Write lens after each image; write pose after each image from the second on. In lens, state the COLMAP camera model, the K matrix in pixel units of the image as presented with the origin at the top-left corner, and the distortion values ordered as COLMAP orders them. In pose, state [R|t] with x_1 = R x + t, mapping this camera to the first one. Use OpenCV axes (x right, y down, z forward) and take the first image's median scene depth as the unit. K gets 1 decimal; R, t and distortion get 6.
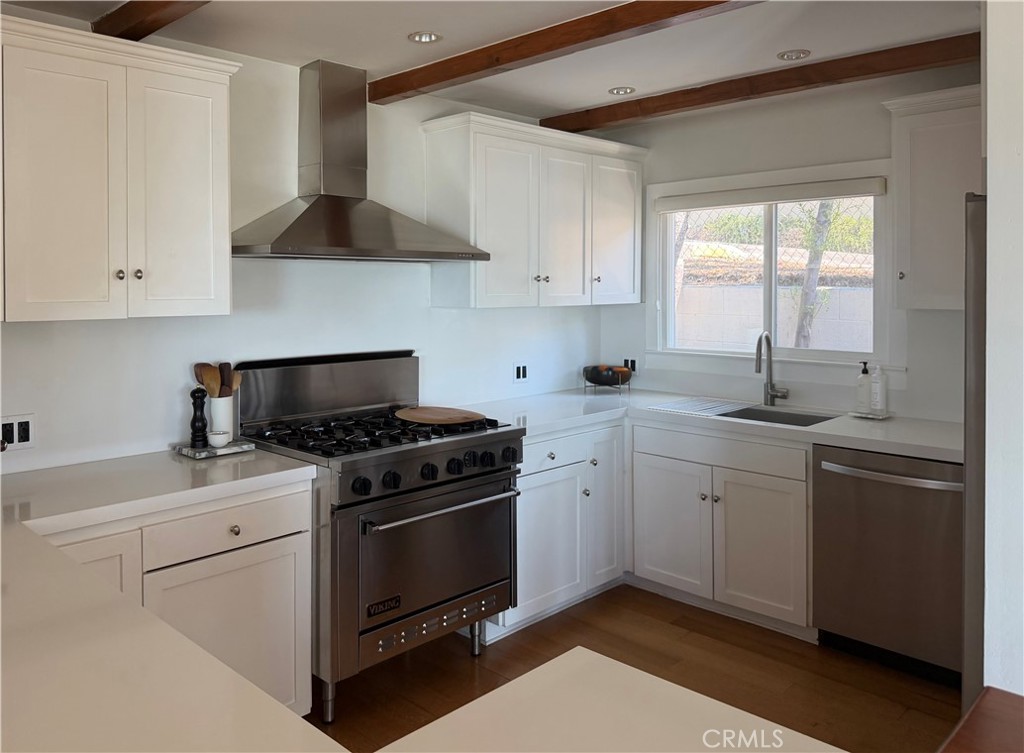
lens RADIAL K [[791.7, 0, 512.7], [0, 791.7, 298.3], [0, 0, 1]] dist [0.099724, -0.159594]
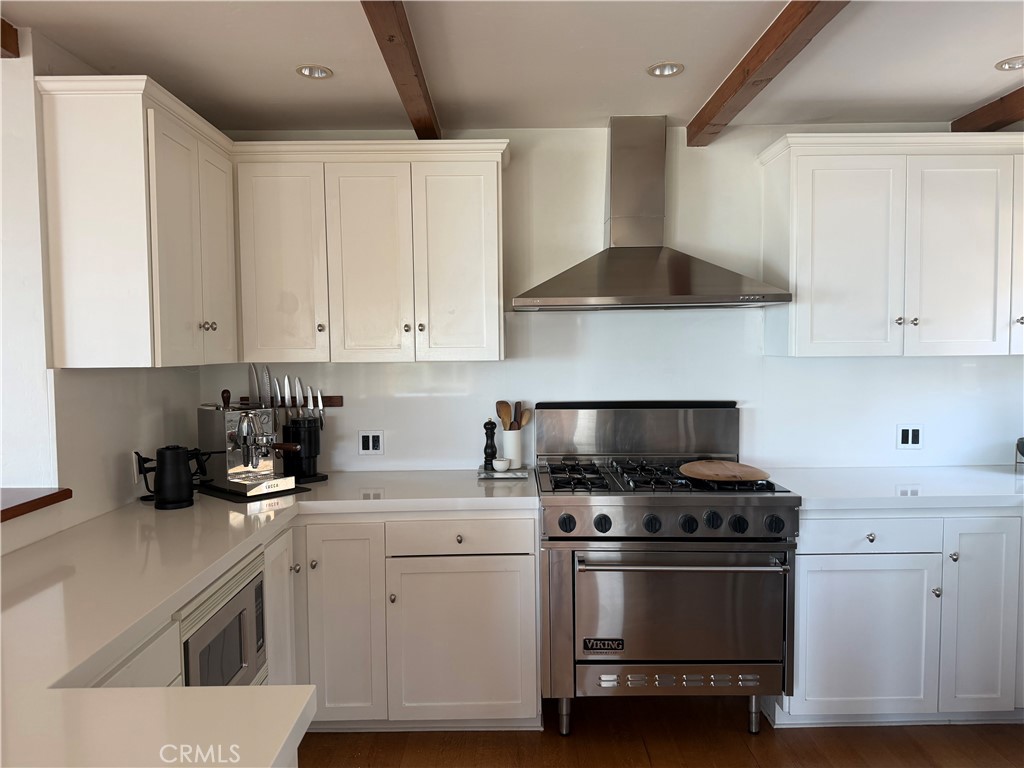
lens RADIAL K [[724.0, 0, 512.0], [0, 724.0, 384.0], [0, 0, 1]] dist [0.083769, -0.108128]
pose [[0.700927, 0.031460, -0.712538, 0.357186], [-0.000509, 0.999049, 0.043609, 0.007664], [0.713232, -0.030204, 0.700277, 0.228649]]
